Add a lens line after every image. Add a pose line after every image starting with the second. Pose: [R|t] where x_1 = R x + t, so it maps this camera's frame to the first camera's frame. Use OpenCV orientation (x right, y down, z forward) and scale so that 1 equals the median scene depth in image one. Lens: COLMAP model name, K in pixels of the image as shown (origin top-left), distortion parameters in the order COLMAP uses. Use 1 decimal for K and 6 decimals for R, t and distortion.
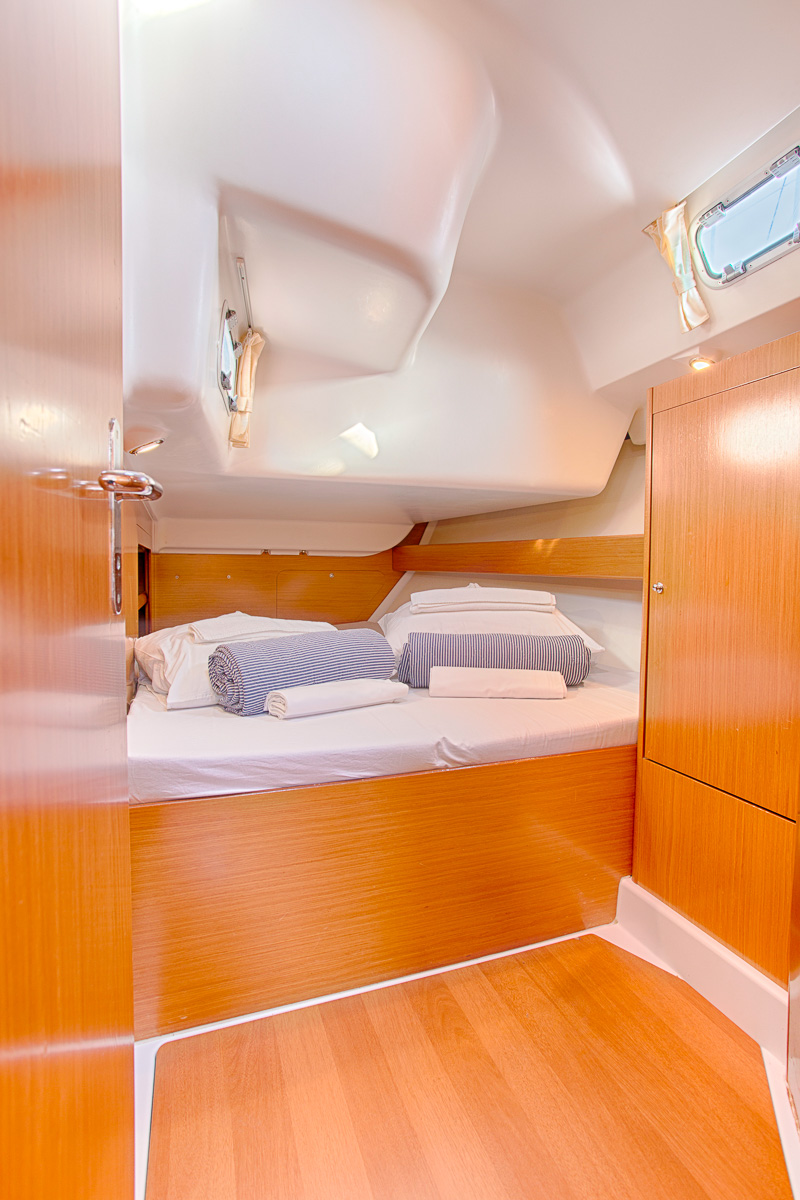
lens RADIAL K [[594.4, 0, 408.4], [0, 594.4, 583.1], [0, 0, 1]] dist [-0.049317, 0.024703]
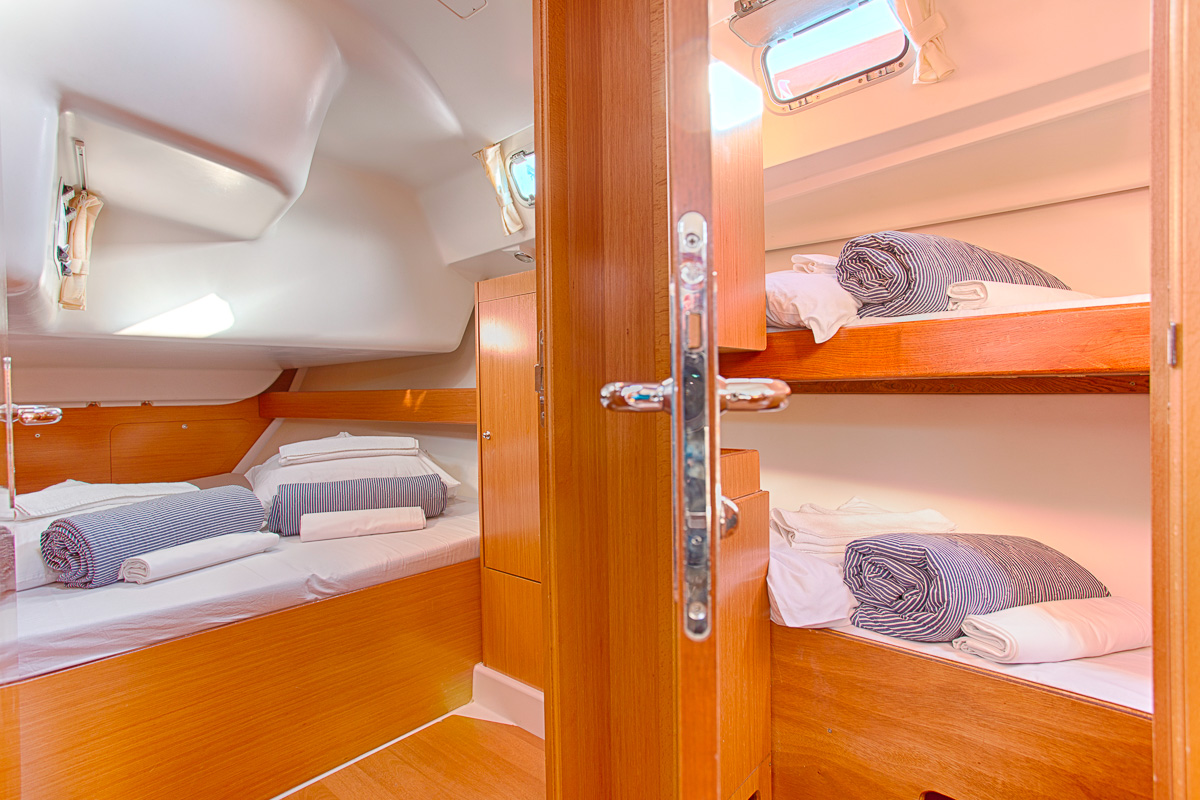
lens RADIAL K [[594.4, 0, 598.6], [0, 594.4, 397.5], [0, 0, 1]] dist [-0.049317, 0.024703]
pose [[0.877827, -0.030781, 0.477988, 0.010122], [0.042253, 0.999019, -0.013264, -0.043472], [-0.477110, 0.031840, 0.878266, -0.259218]]
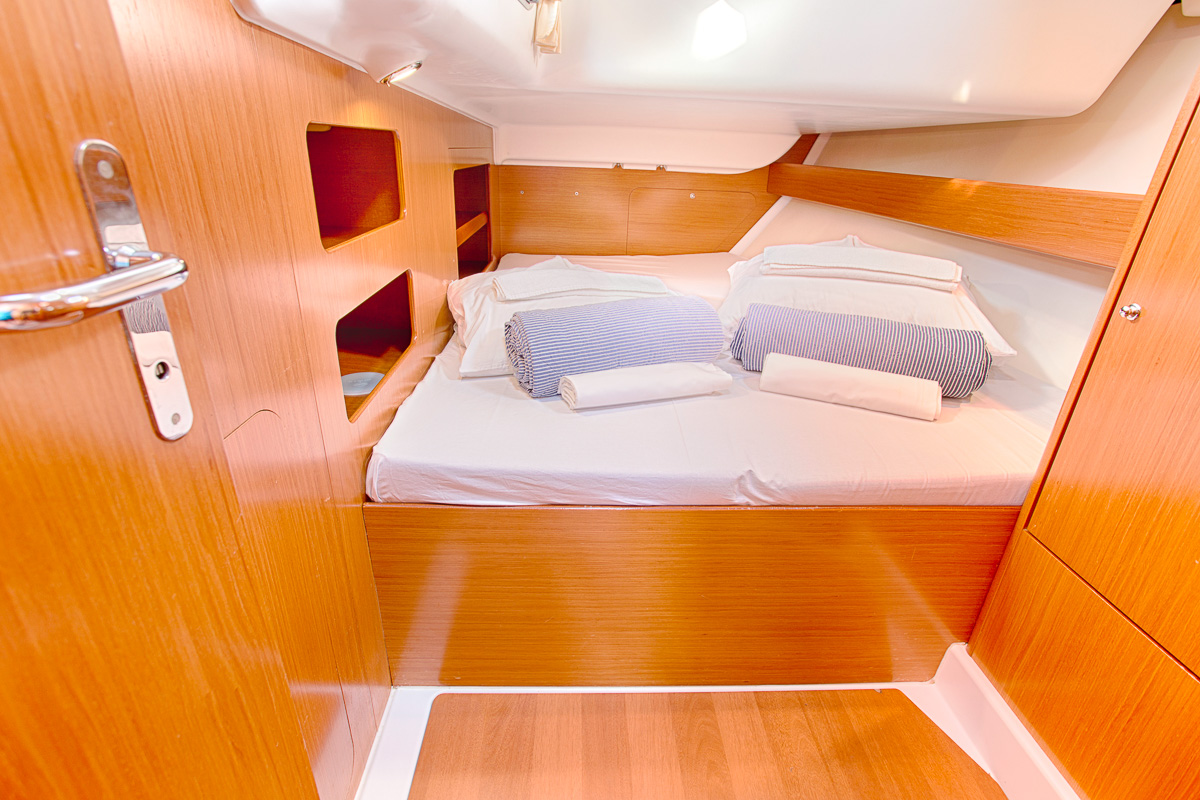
lens RADIAL K [[594.4, 0, 598.0], [0, 594.4, 402.4], [0, 0, 1]] dist [-0.049317, 0.024703]
pose [[0.946948, 0.149890, -0.284294, 0.068247], [-0.036818, 0.929354, 0.367350, -0.100024], [0.319272, -0.337394, 0.885568, 0.212572]]
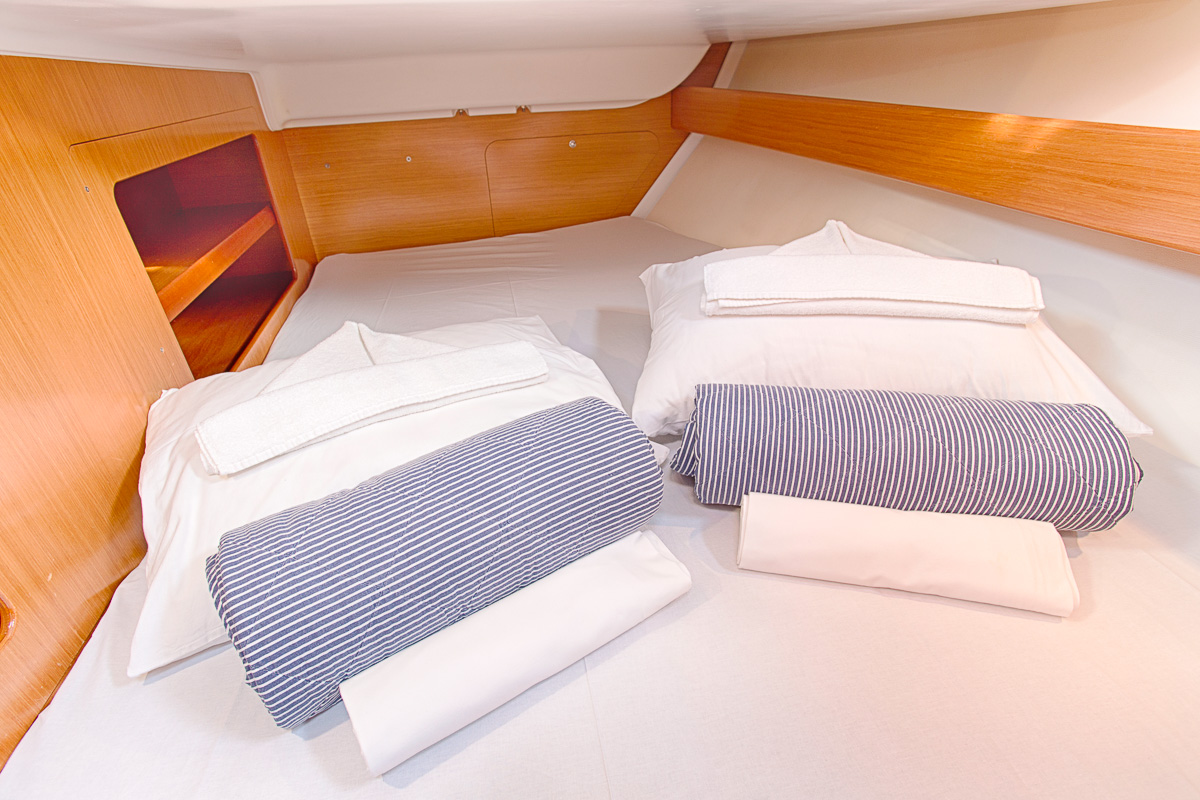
lens RADIAL K [[594.4, 0, 604.8], [0, 594.4, 412.0], [0, 0, 1]] dist [-0.049317, 0.024703]
pose [[0.990992, 0.030731, -0.130346, -0.012093], [0.037191, 0.871875, 0.488315, -0.155709], [0.128652, -0.488764, 0.862878, 0.741119]]
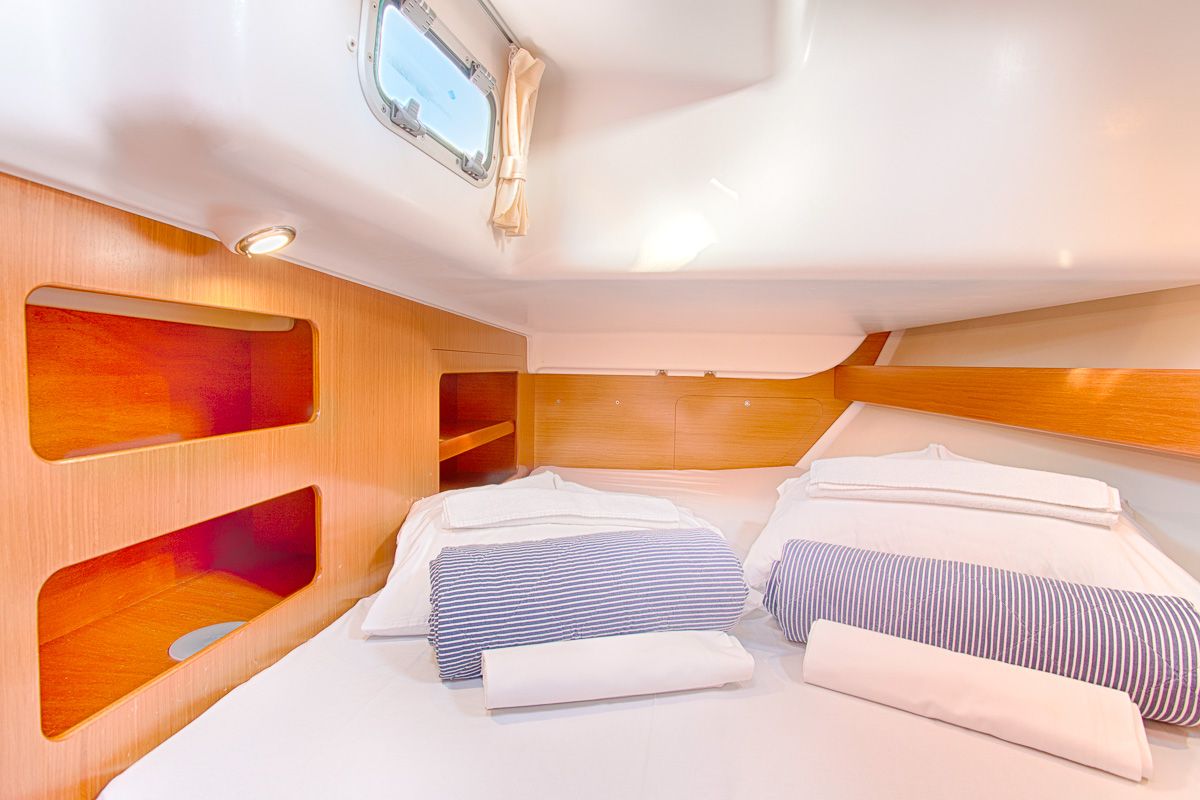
lens RADIAL K [[594.4, 0, 592.3], [0, 594.4, 395.4], [0, 0, 1]] dist [-0.049317, 0.024703]
pose [[0.882984, 0.029278, -0.468489, 0.118956], [-0.023149, 0.999555, 0.018837, -0.075495], [0.468831, -0.005788, 0.883269, 0.516647]]
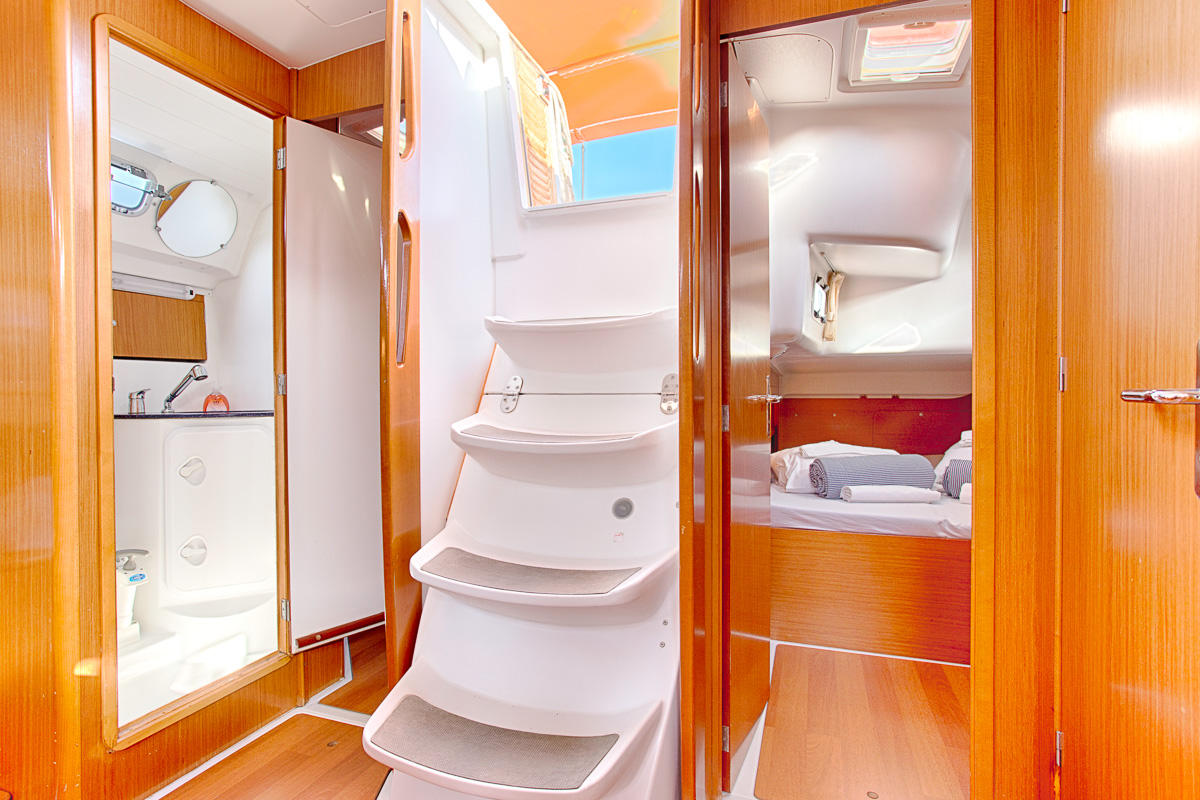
lens RADIAL K [[594.4, 0, 605.0], [0, 594.4, 403.8], [0, 0, 1]] dist [-0.049317, 0.024703]
pose [[0.766687, -0.002414, -0.642016, 0.327472], [-0.009225, 0.999848, -0.014776, -0.026333], [0.641955, 0.017251, 0.766548, -0.748399]]
